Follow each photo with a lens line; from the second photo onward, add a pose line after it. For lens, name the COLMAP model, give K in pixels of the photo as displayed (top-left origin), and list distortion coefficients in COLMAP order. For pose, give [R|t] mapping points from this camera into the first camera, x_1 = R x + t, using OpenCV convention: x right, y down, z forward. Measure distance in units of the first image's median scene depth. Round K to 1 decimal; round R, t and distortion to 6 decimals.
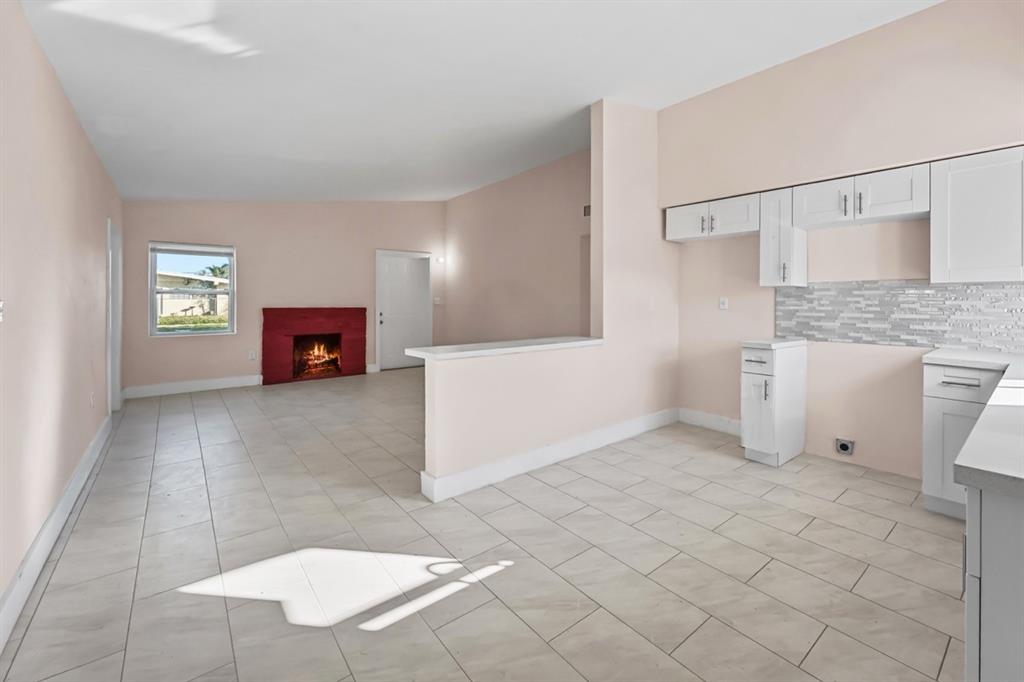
lens RADIAL K [[427.3, 0, 509.8], [0, 427.3, 300.6], [0, 0, 1]] dist [-0.002082, -0.000113]
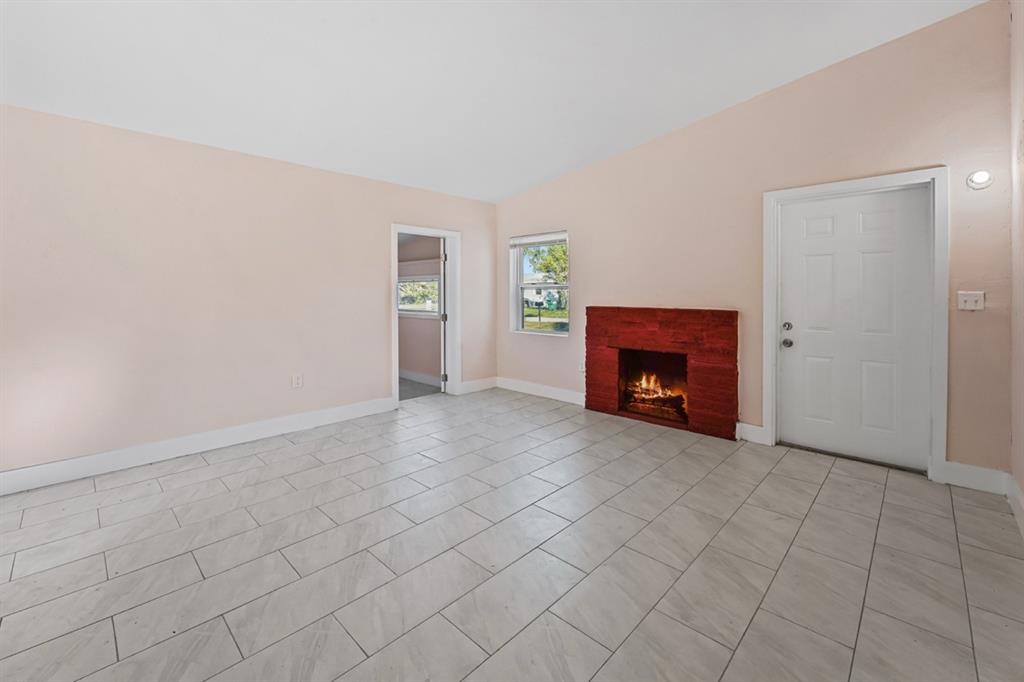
lens RADIAL K [[427.3, 0, 509.8], [0, 427.3, 300.6], [0, 0, 1]] dist [-0.002082, -0.000113]
pose [[0.145333, 0.008132, -0.989349, 0.137041], [-0.006467, 0.999953, 0.007270, 0.001990], [0.989362, 0.005342, 0.145379, 0.687529]]
